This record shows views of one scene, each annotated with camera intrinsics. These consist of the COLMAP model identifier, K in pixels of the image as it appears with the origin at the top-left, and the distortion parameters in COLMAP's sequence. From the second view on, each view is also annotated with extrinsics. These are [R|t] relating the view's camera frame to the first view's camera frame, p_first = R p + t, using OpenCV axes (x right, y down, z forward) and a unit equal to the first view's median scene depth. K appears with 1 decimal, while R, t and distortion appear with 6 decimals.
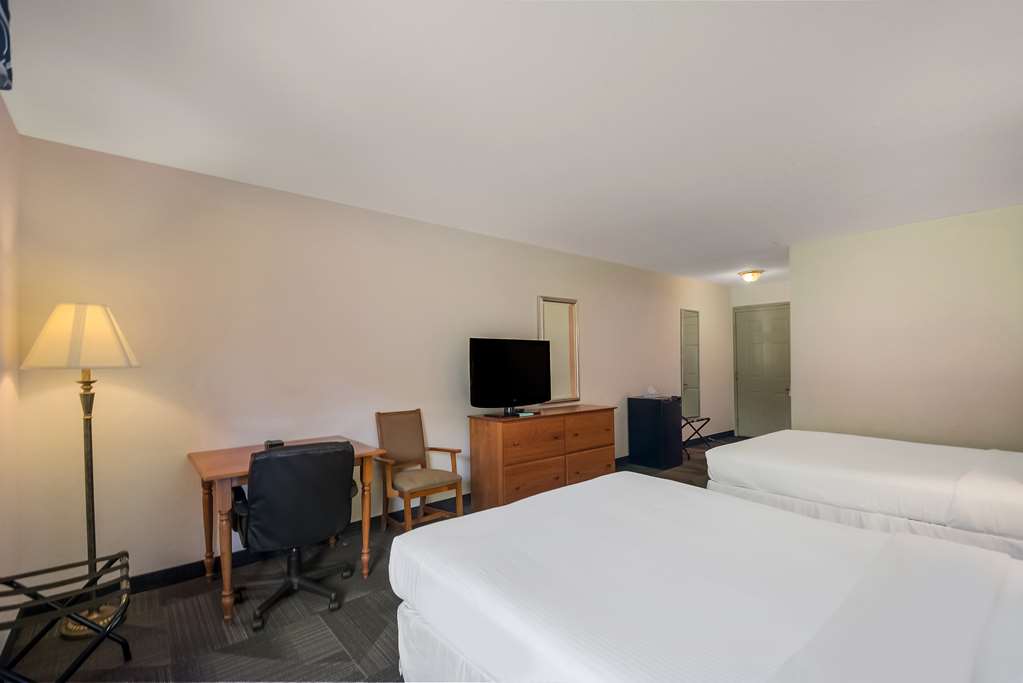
lens RADIAL K [[451.9, 0, 510.6], [0, 451.9, 369.2], [0, 0, 1]] dist [-0.001467, -0.000451]
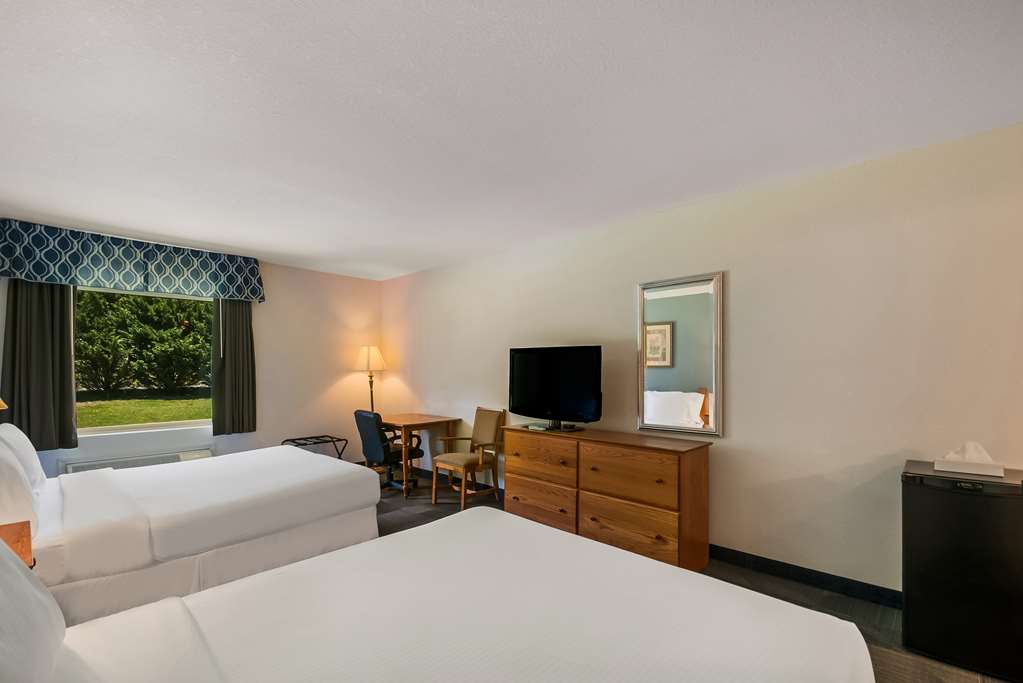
lens RADIAL K [[451.9, 0, 510.6], [0, 451.9, 369.2], [0, 0, 1]] dist [-0.001467, -0.000451]
pose [[0.097566, 0.018516, -0.995057, 0.980908], [-0.011933, 0.999777, 0.017434, -0.037461], [0.995158, 0.010173, 0.097765, 0.874295]]
